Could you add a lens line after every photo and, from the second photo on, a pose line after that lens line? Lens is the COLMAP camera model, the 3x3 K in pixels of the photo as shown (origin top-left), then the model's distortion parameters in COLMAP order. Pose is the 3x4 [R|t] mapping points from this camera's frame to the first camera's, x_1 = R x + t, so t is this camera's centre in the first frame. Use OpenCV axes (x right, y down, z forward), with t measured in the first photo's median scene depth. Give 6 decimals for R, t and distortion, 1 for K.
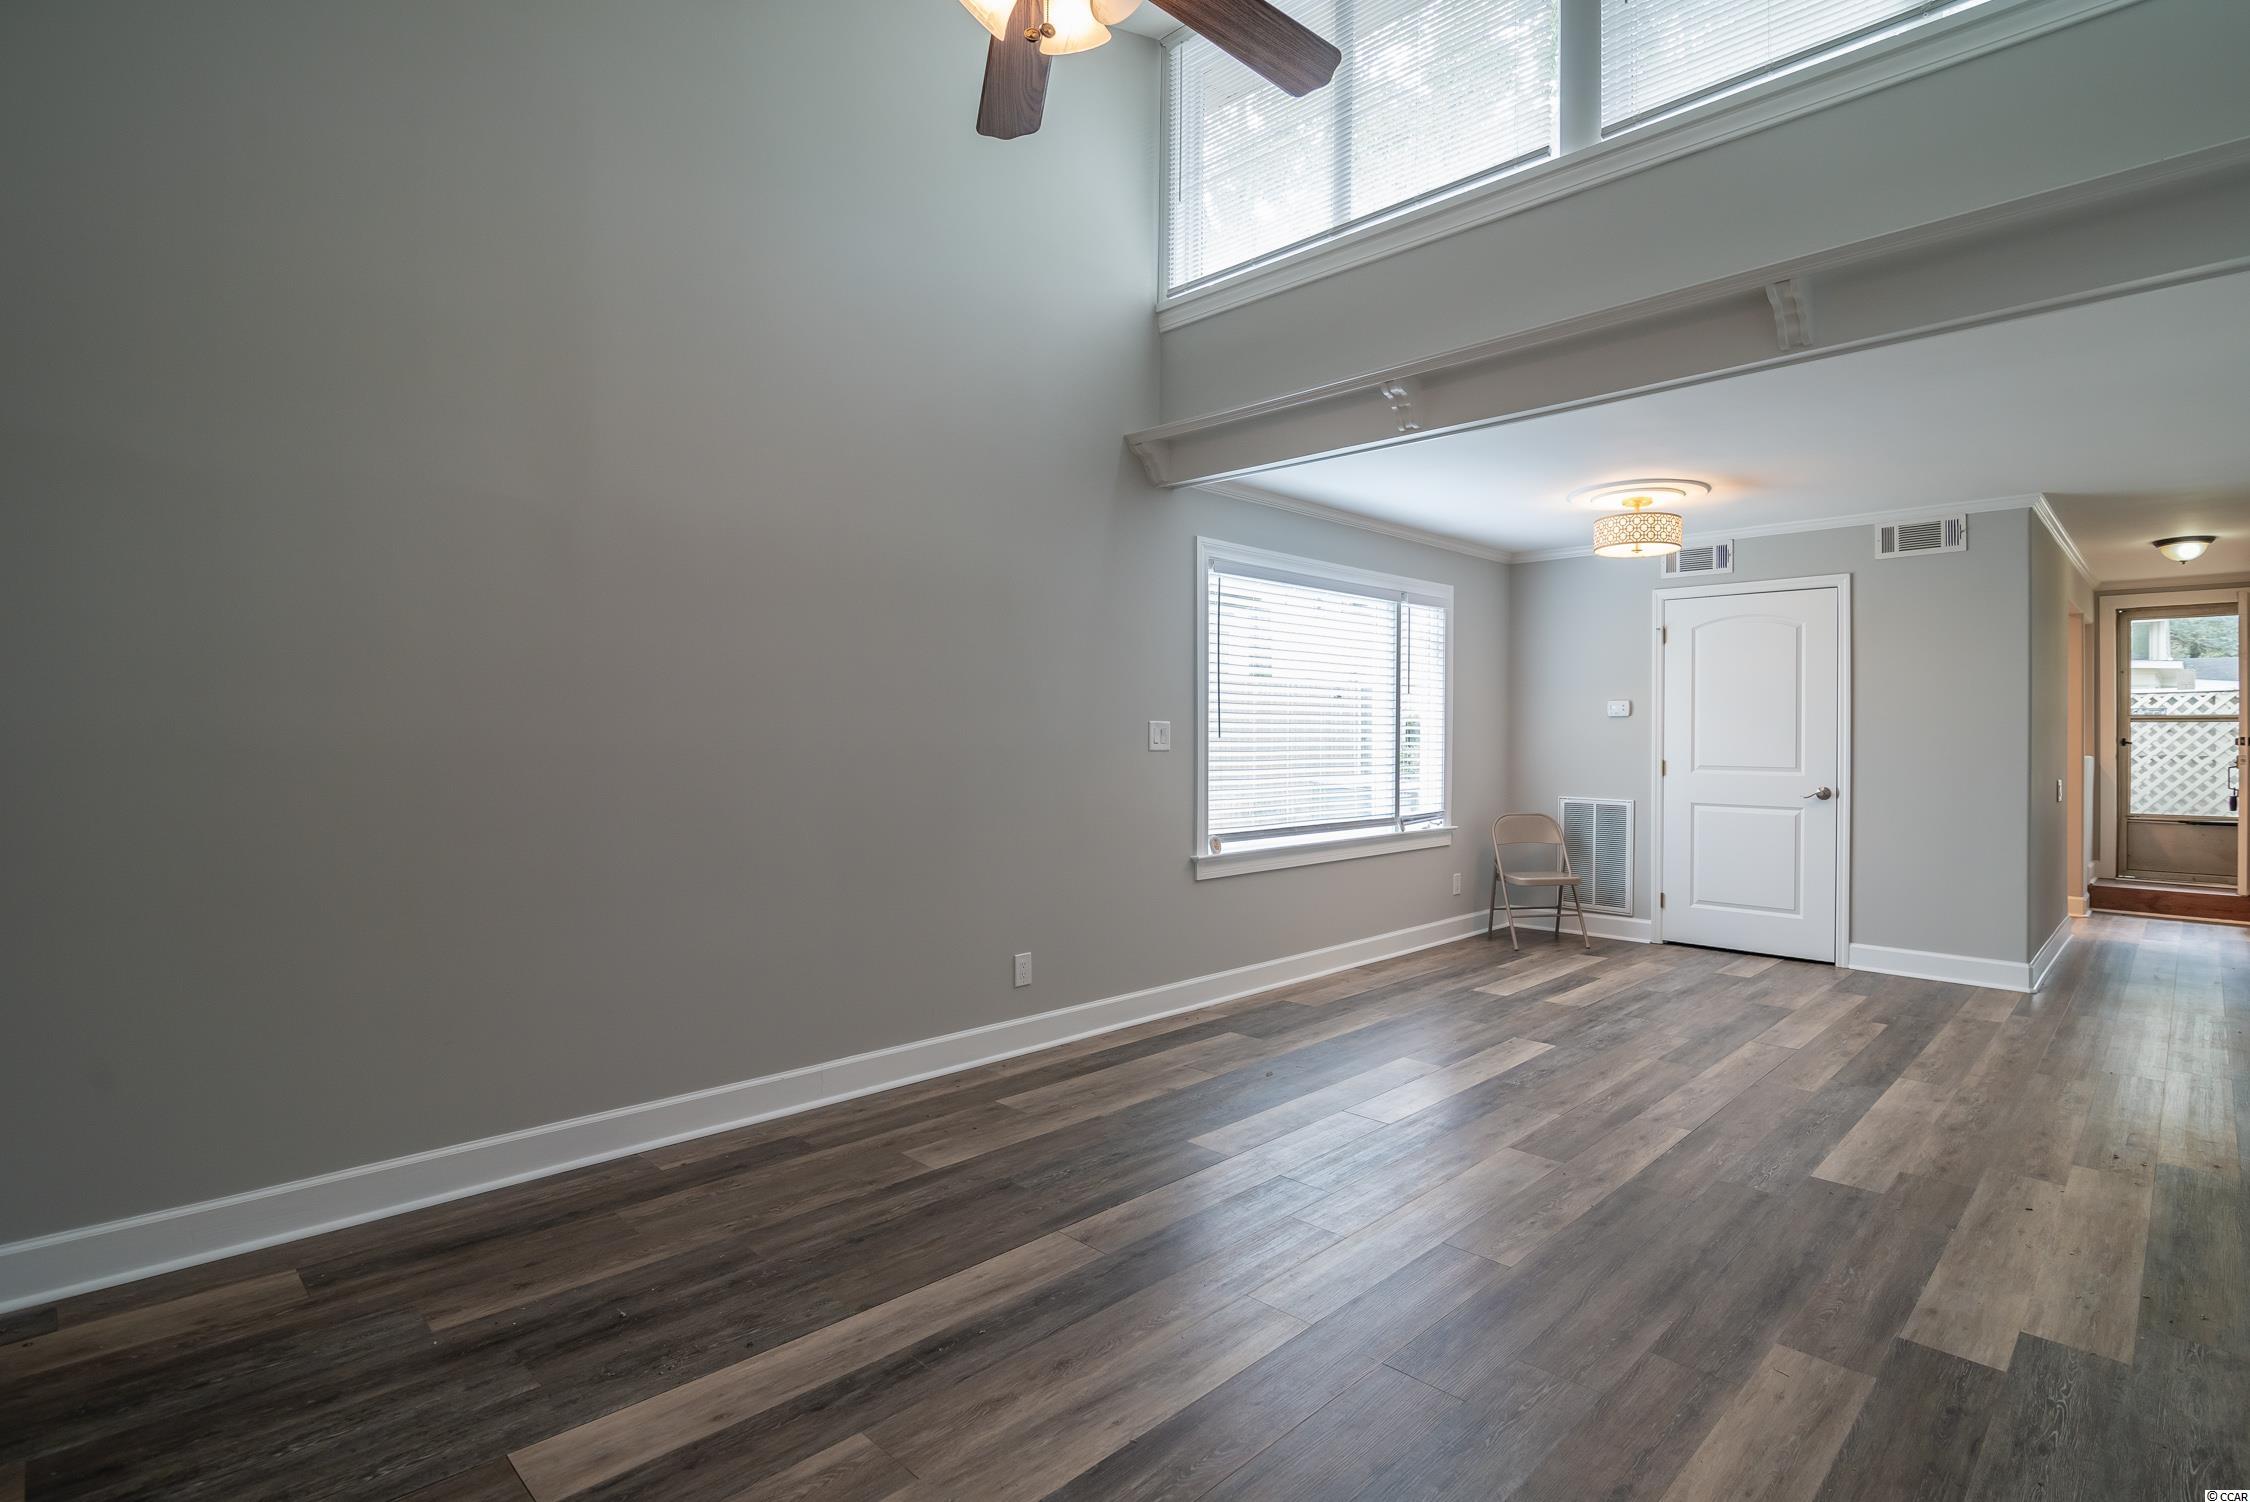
lens RADIAL K [[1103.2, 0, 1177.6], [0, 1103.2, 737.1], [0, 0, 1]] dist [-0.017739, 0.000175]
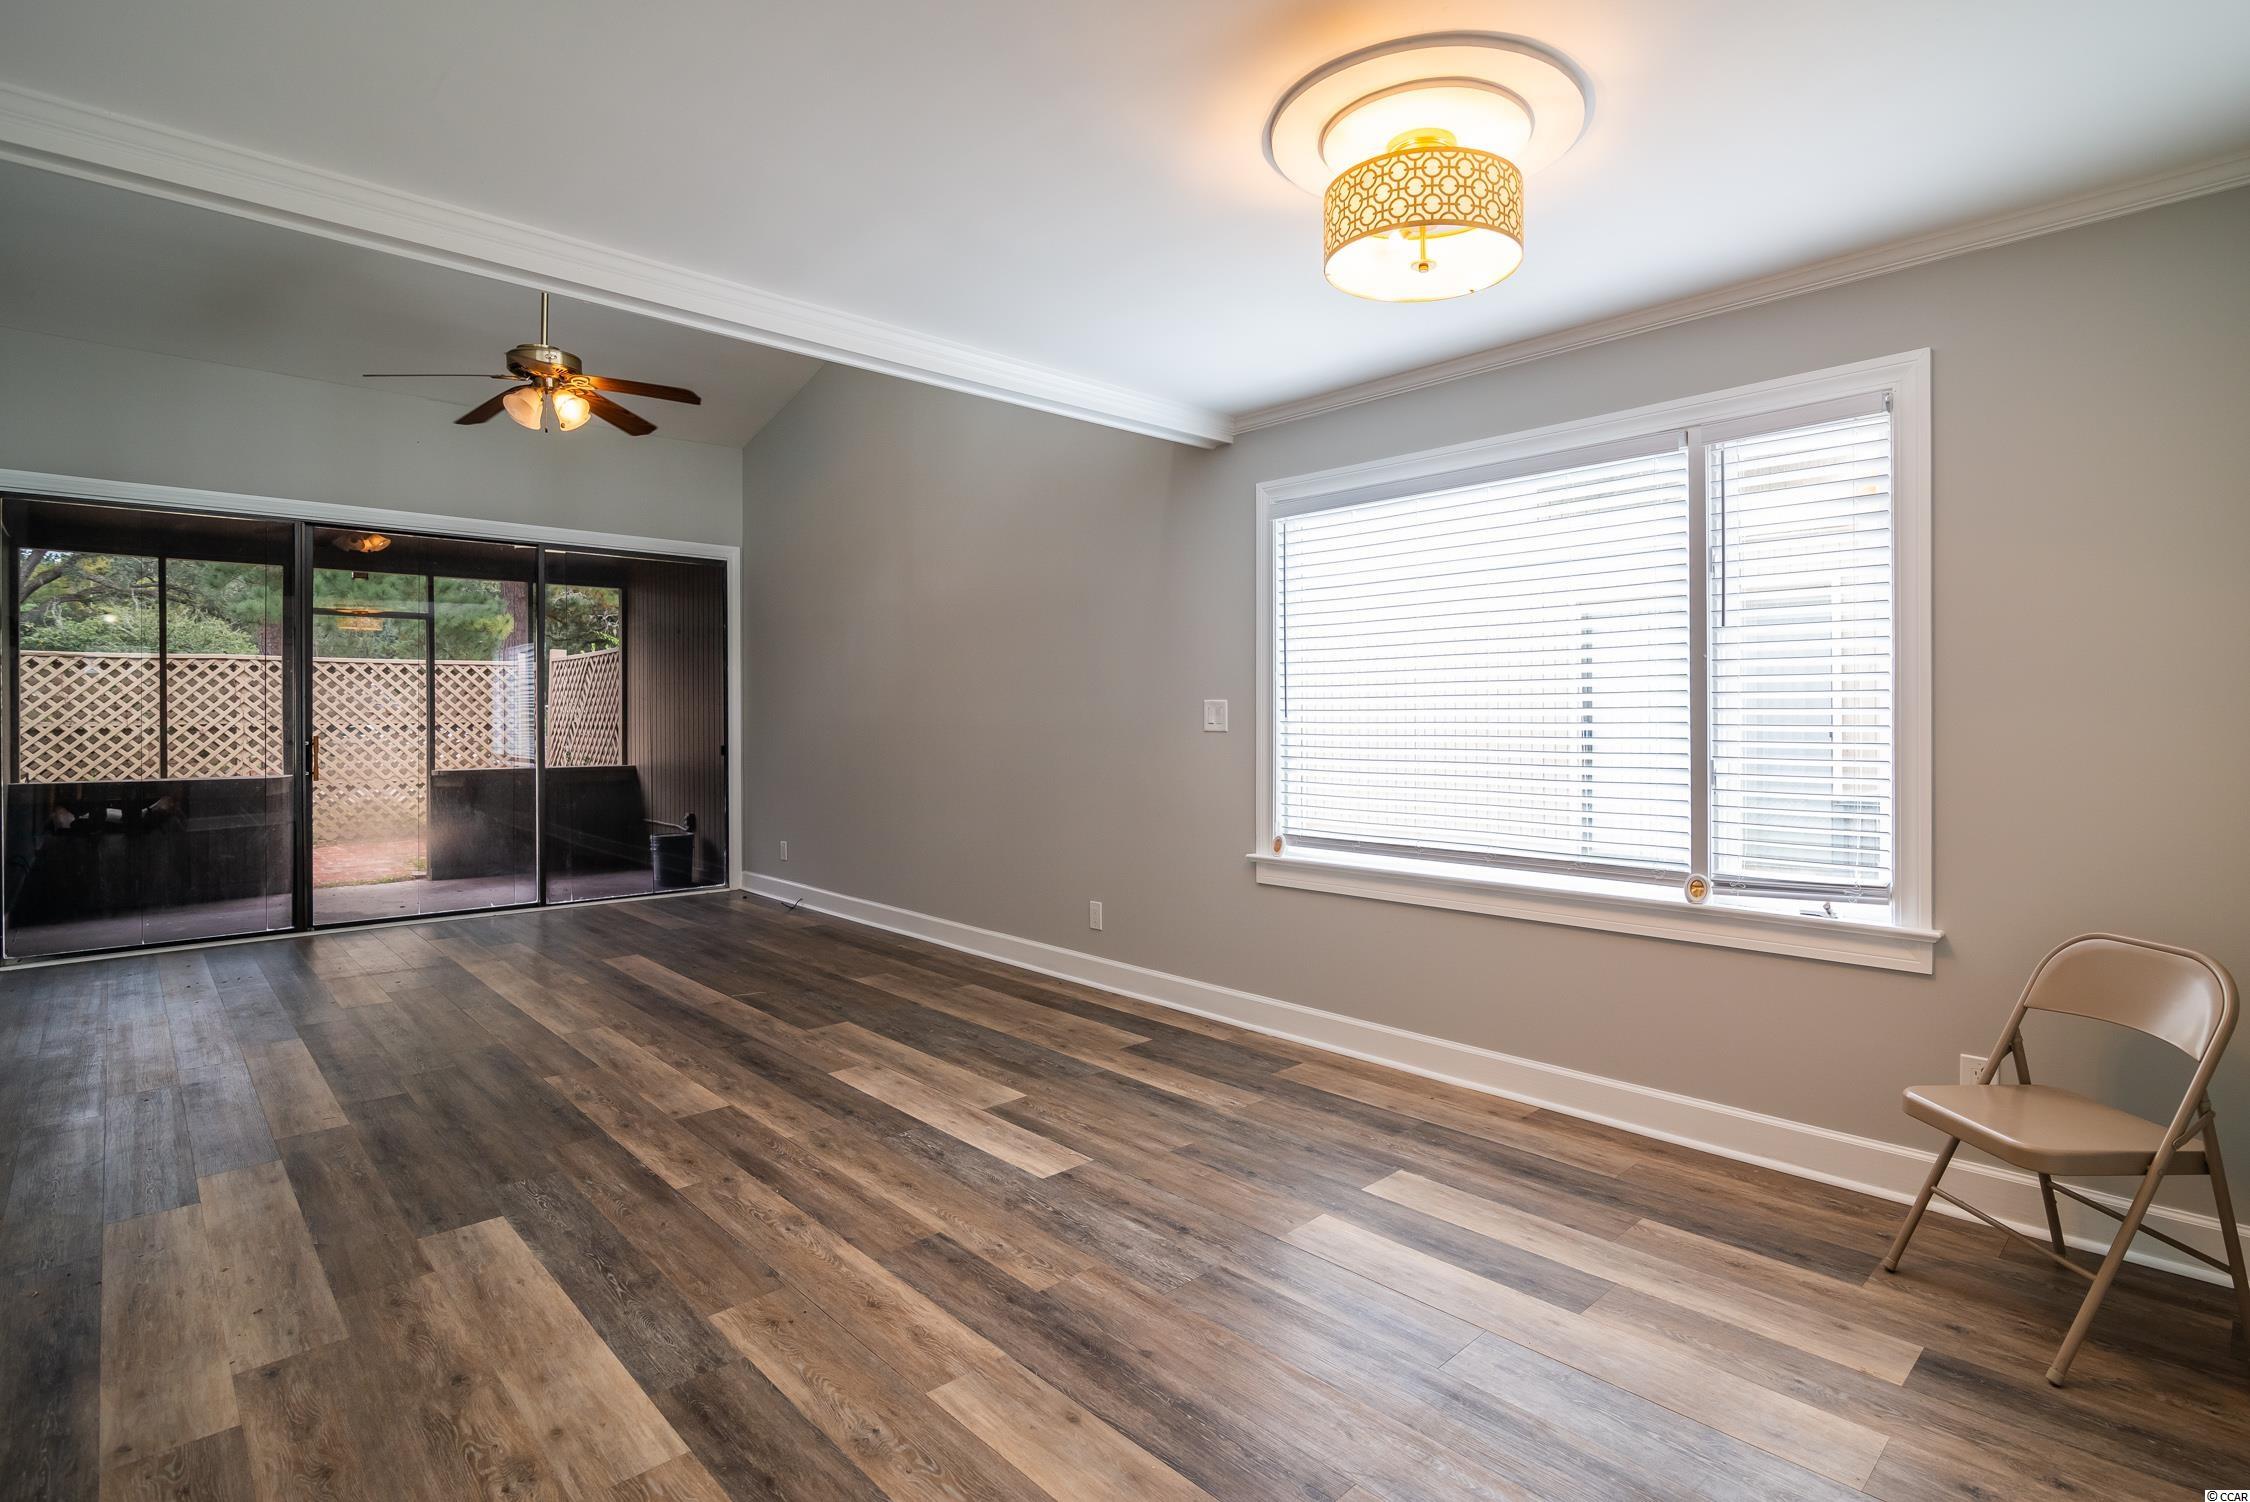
lens RADIAL K [[1089.5, 0, 1162.0], [0, 1089.5, 717.6], [0, 0, 1]] dist [-0.016988, 0.000440]
pose [[-0.040311, -0.003091, -0.999182, 1.129055], [-0.000023, 0.999995, -0.003092, 0.004388], [0.999187, -0.000102, -0.040311, 1.241174]]
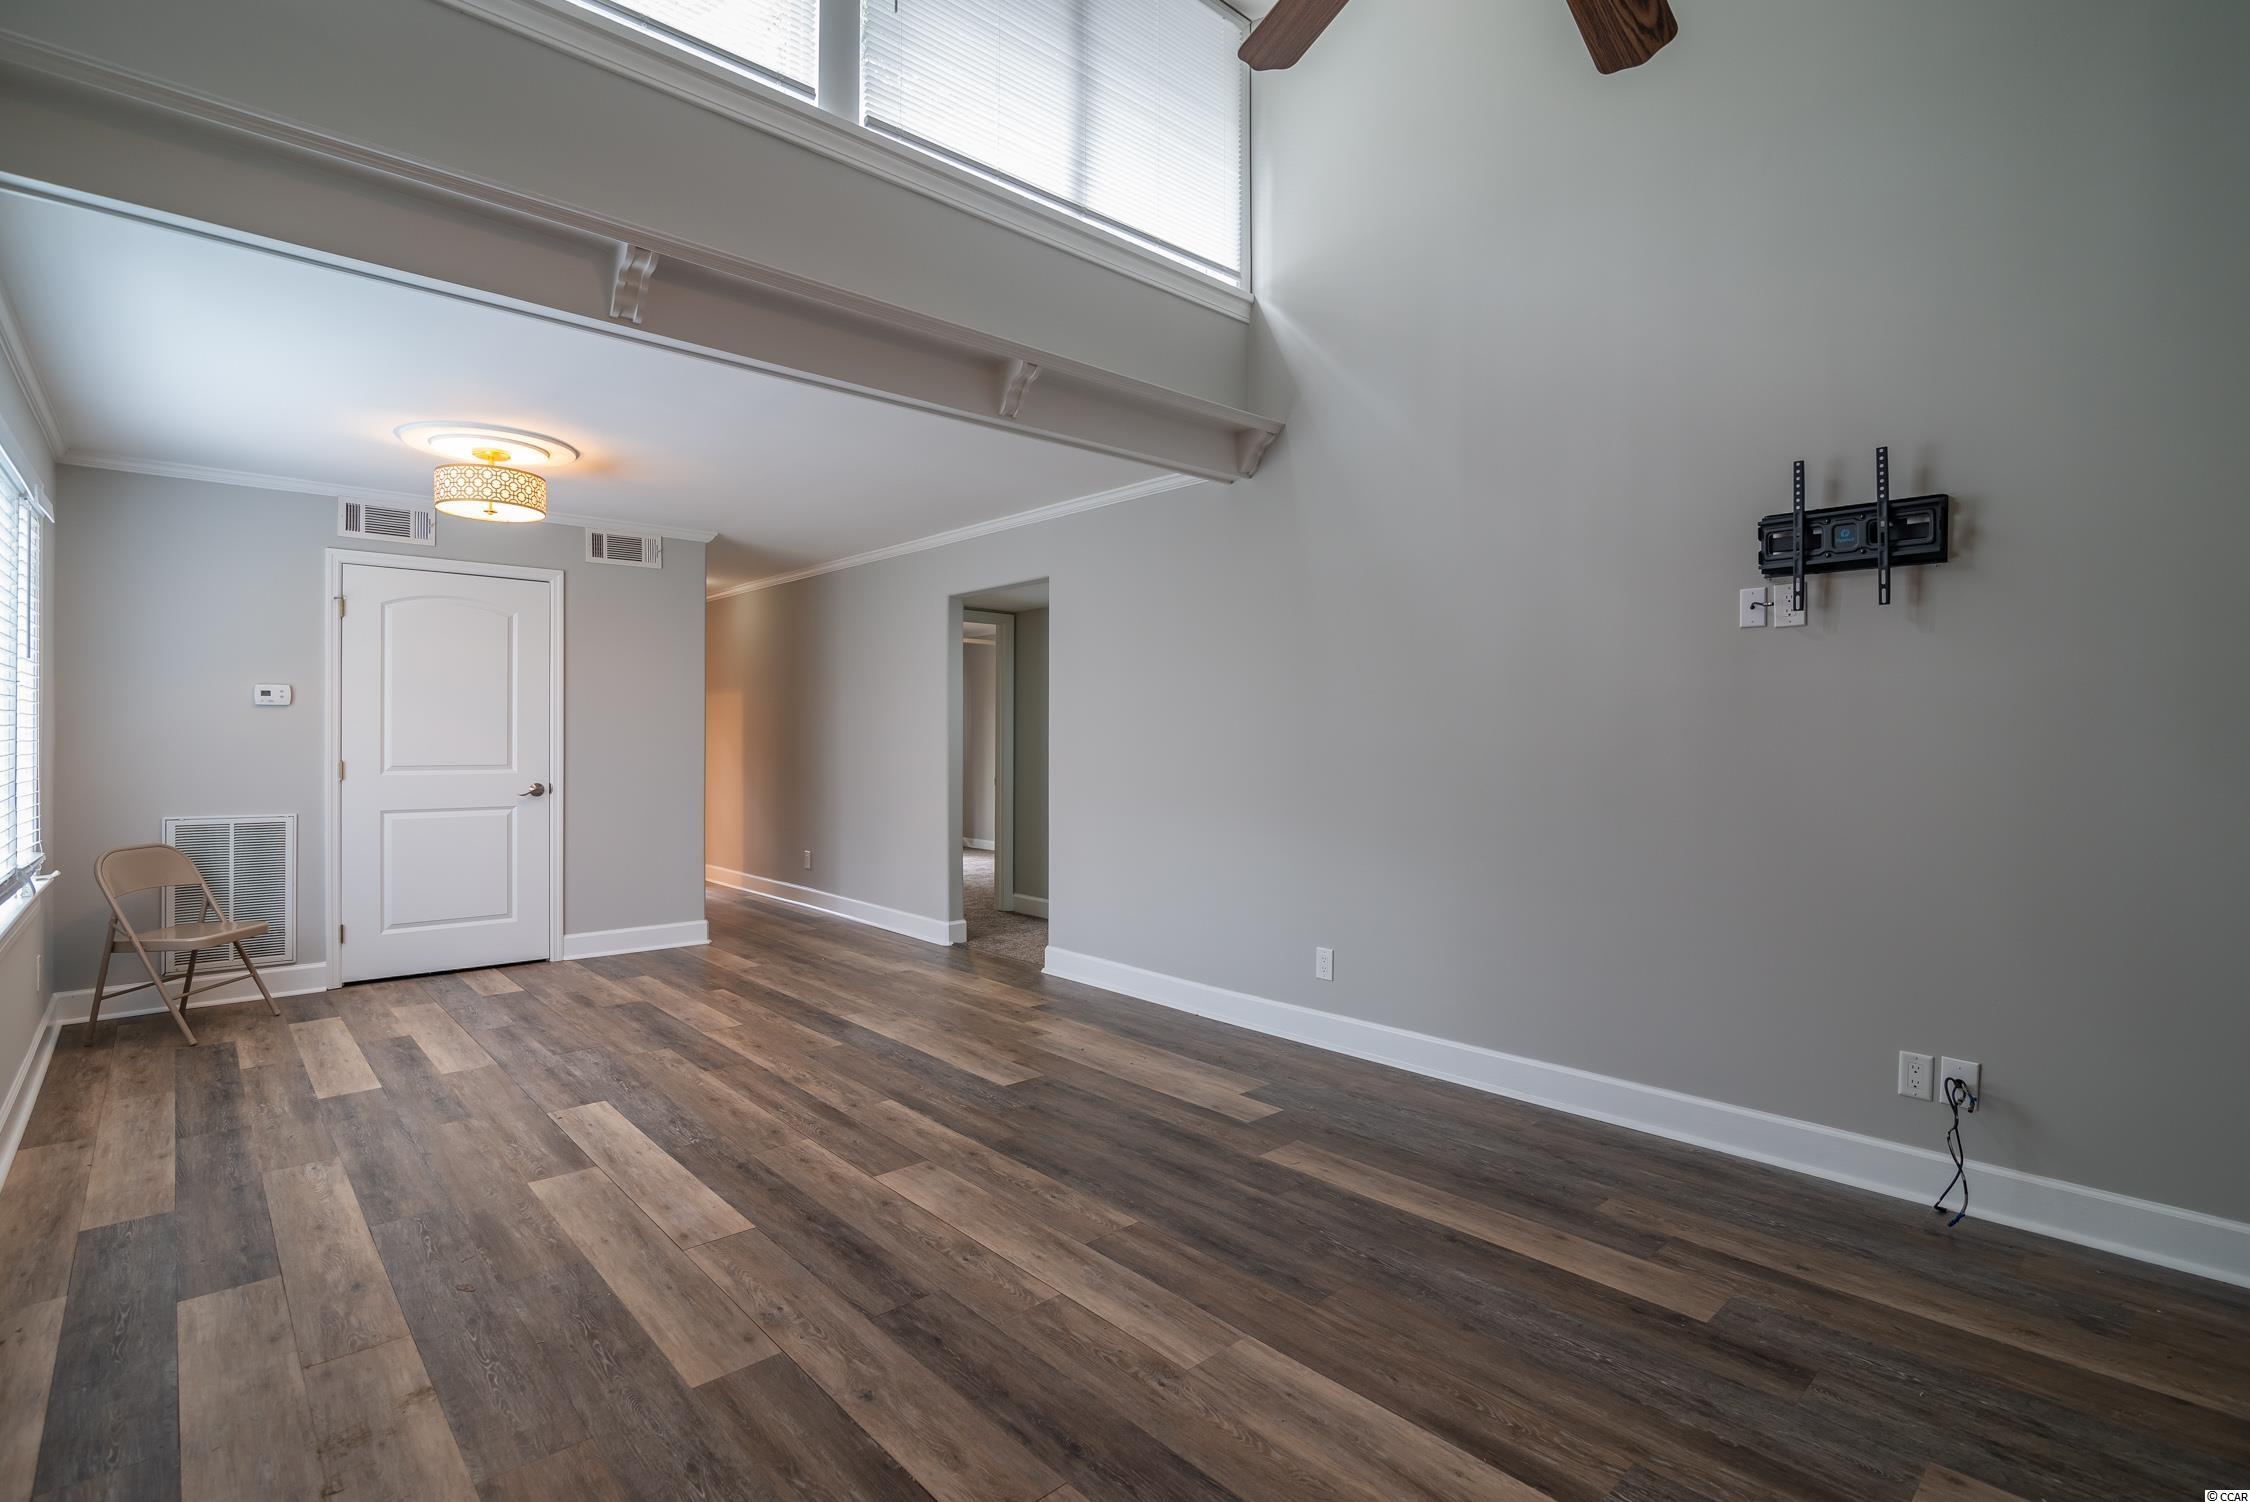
lens RADIAL K [[1056.8, 0, 1123.7], [0, 1056.8, 741.7], [0, 0, 1]] dist [-0.016110, -0.000922]
pose [[0.065152, -0.007969, 0.997844, -0.482967], [-0.001347, 0.999966, 0.008074, -0.000063], [-0.997874, -0.001870, 0.065139, 0.625115]]
